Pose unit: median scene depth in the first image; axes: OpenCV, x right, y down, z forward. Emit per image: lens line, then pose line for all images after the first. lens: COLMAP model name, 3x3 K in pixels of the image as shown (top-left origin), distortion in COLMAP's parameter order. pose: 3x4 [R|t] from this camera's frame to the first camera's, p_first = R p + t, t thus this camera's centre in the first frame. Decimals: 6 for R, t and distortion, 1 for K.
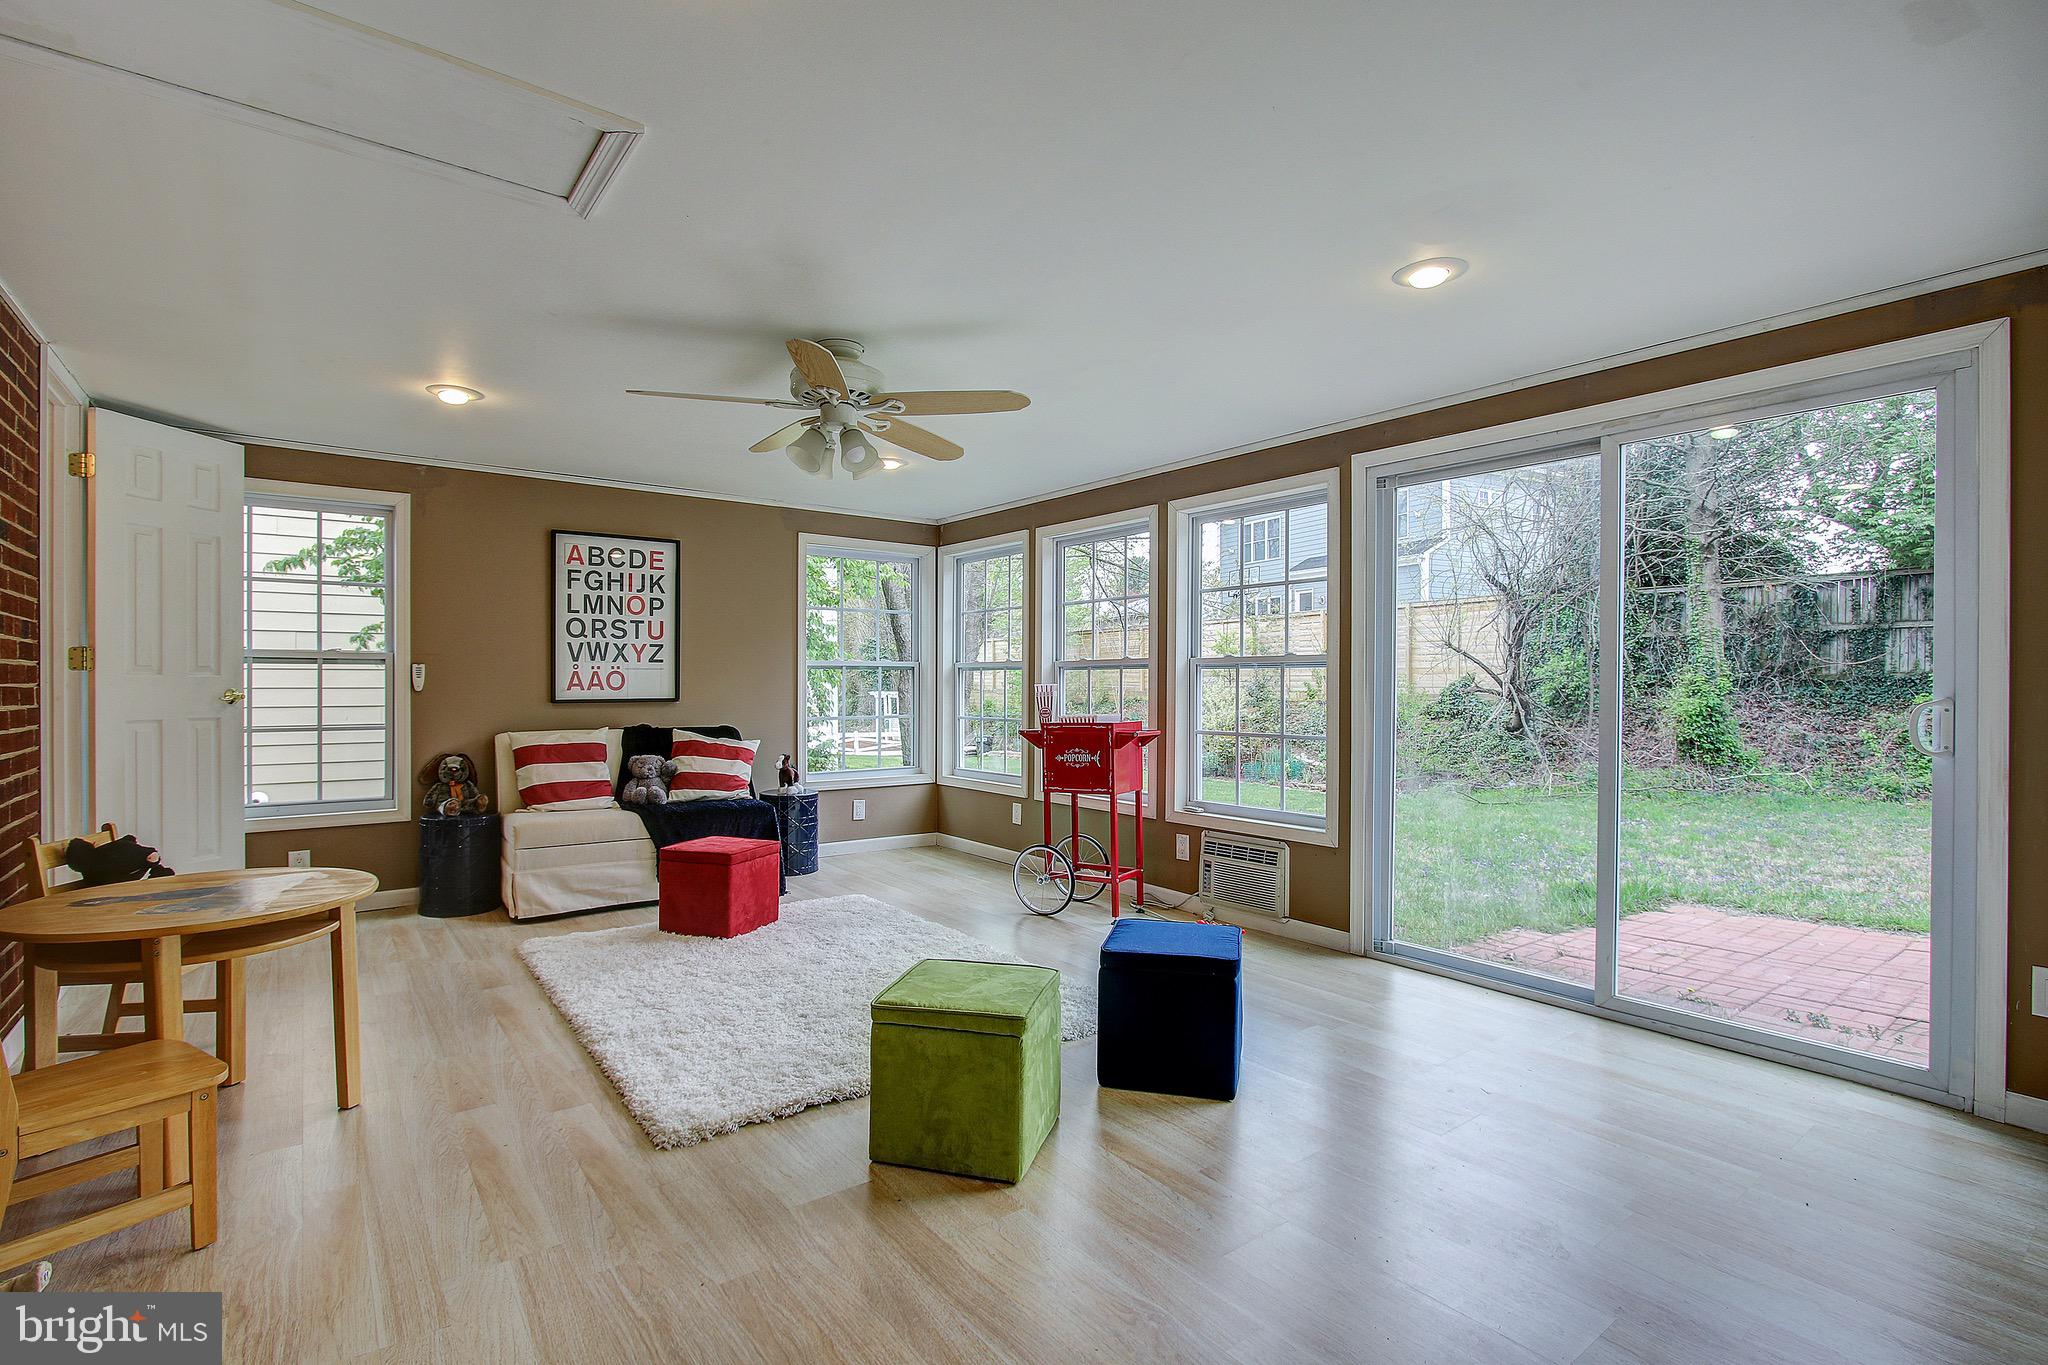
lens RADIAL K [[946.2, 0, 1025.6], [0, 946.2, 686.3], [0, 0, 1]] dist [-0.012743, 0.003359]
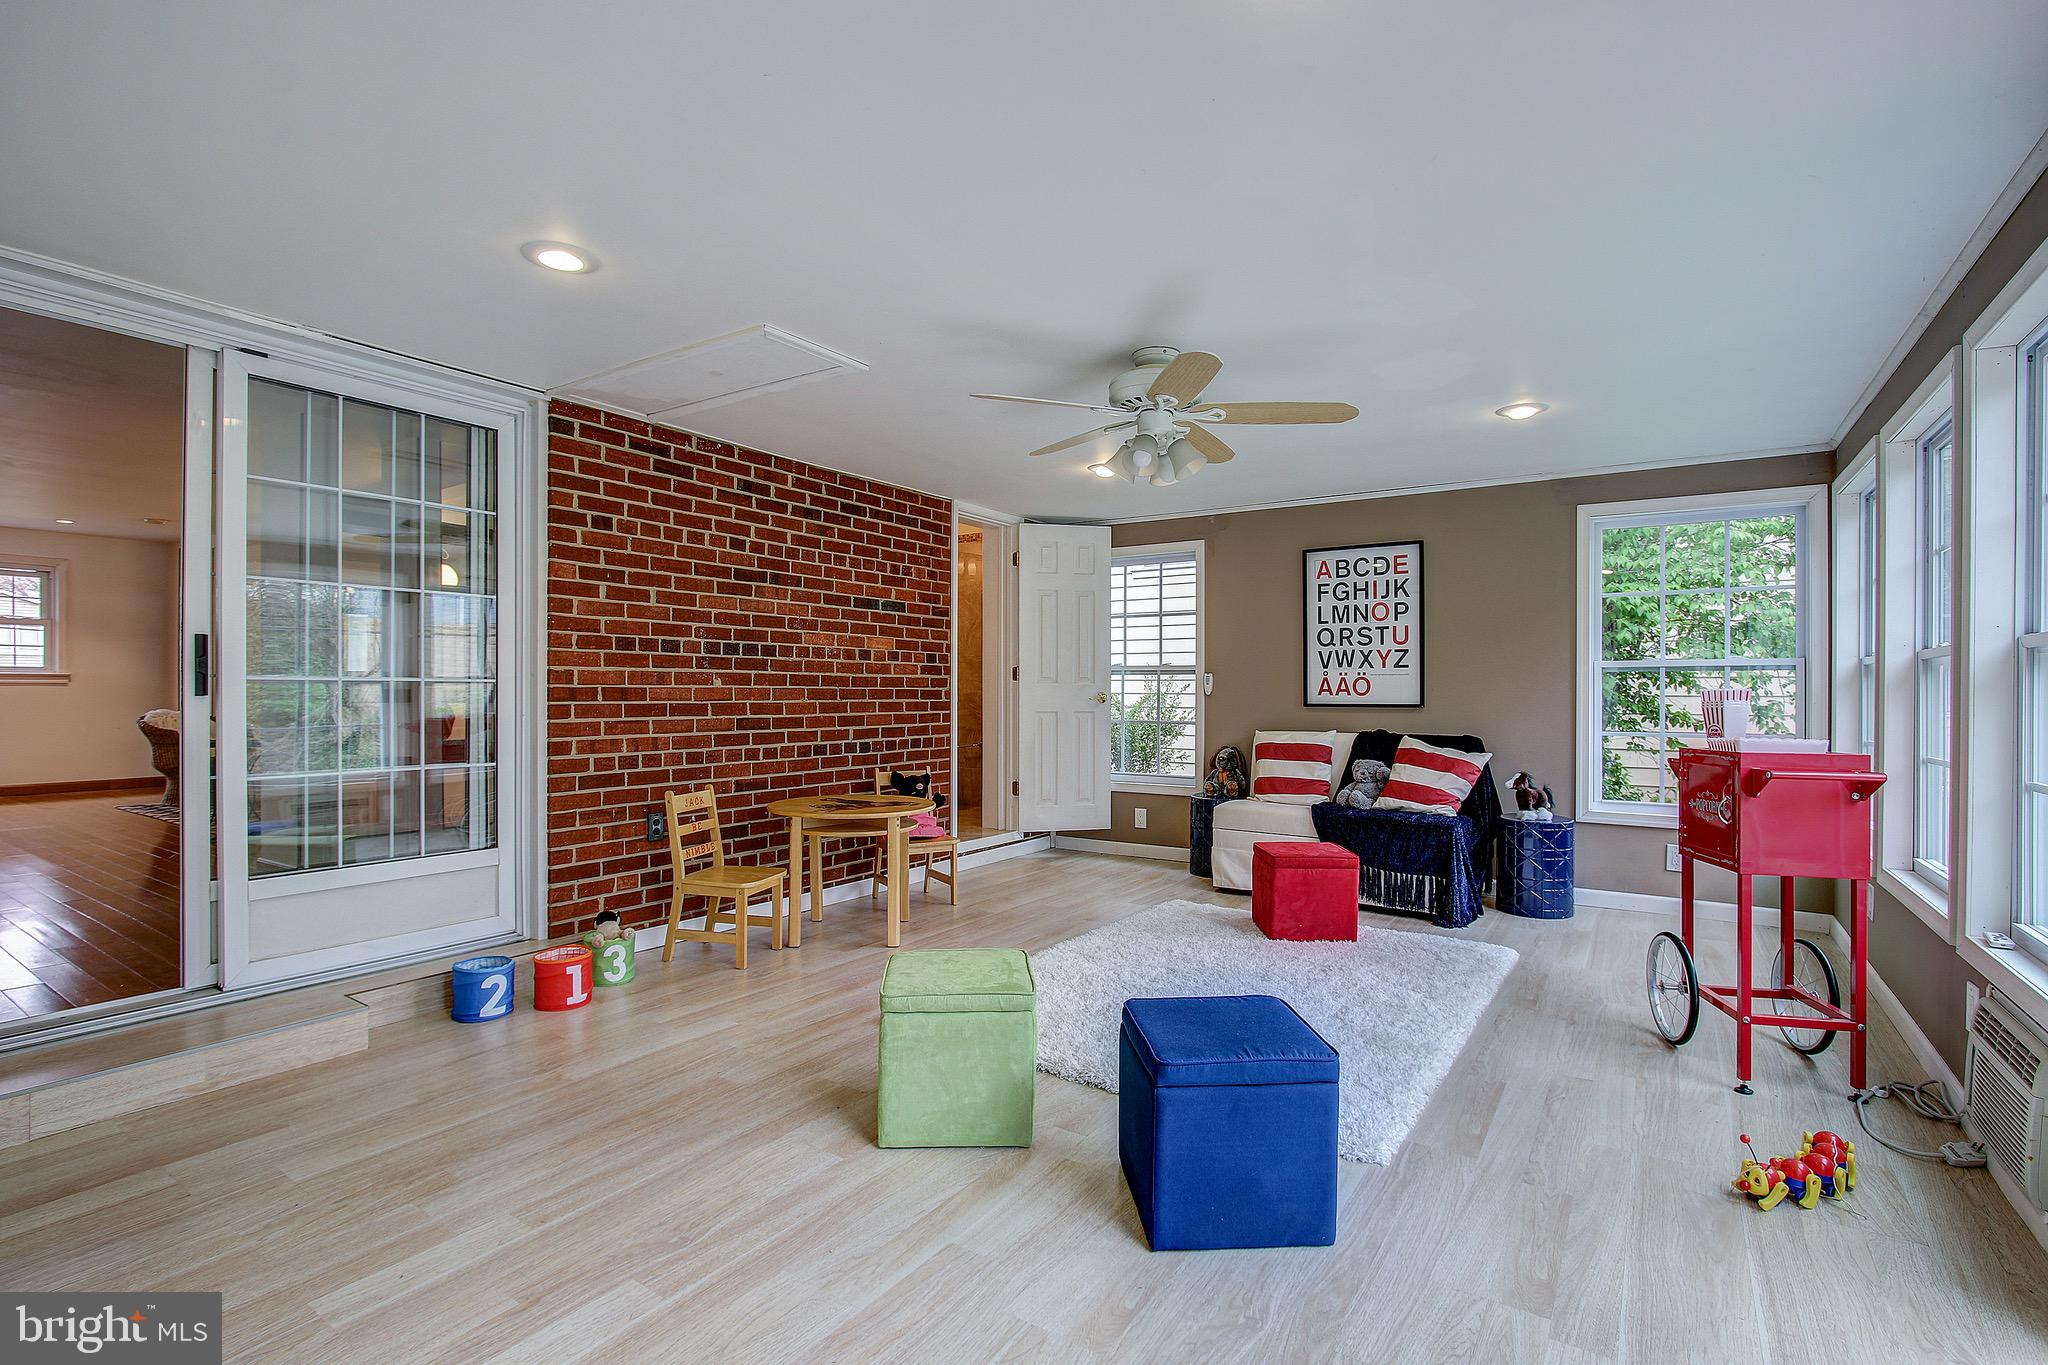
lens RADIAL K [[946.2, 0, 1026.5], [0, 946.2, 687.8], [0, 0, 1]] dist [-0.012743, 0.003359]
pose [[0.326215, -0.003062, -0.945291, 0.426559], [-0.005880, 0.999969, -0.005268, 0.003120], [0.945277, 0.007277, 0.326186, 0.321667]]
